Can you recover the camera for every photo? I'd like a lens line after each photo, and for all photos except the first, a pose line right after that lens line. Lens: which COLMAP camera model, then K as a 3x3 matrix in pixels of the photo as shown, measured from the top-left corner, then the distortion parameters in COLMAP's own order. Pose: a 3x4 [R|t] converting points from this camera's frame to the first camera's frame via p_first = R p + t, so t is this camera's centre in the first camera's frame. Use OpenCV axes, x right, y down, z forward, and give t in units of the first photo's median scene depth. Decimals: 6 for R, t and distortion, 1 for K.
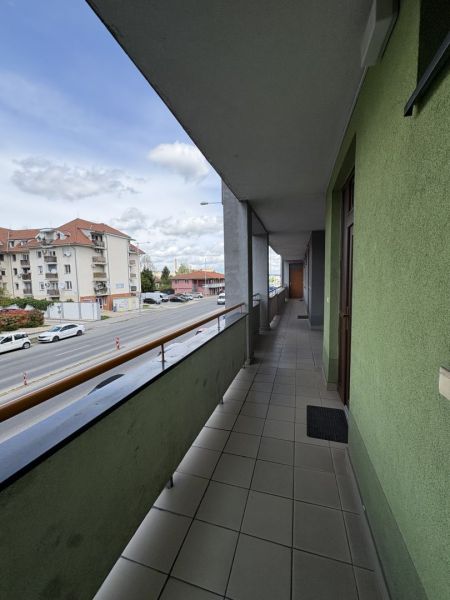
lens RADIAL K [[237.9, 0, 225.4], [0, 237.9, 301.3], [0, 0, 1]] dist [0.000814, -0.000091]
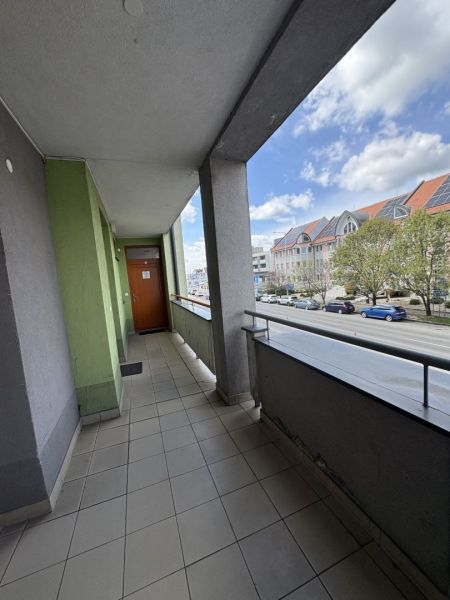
lens RADIAL K [[237.9, 0, 225.4], [0, 237.9, 301.3], [0, 0, 1]] dist [0.000814, -0.000091]
pose [[-0.785778, 0.142333, -0.601909, 0.628474], [0.039671, 0.982756, 0.180603, -0.183812], [0.617235, 0.118036, -0.777874, 1.988448]]
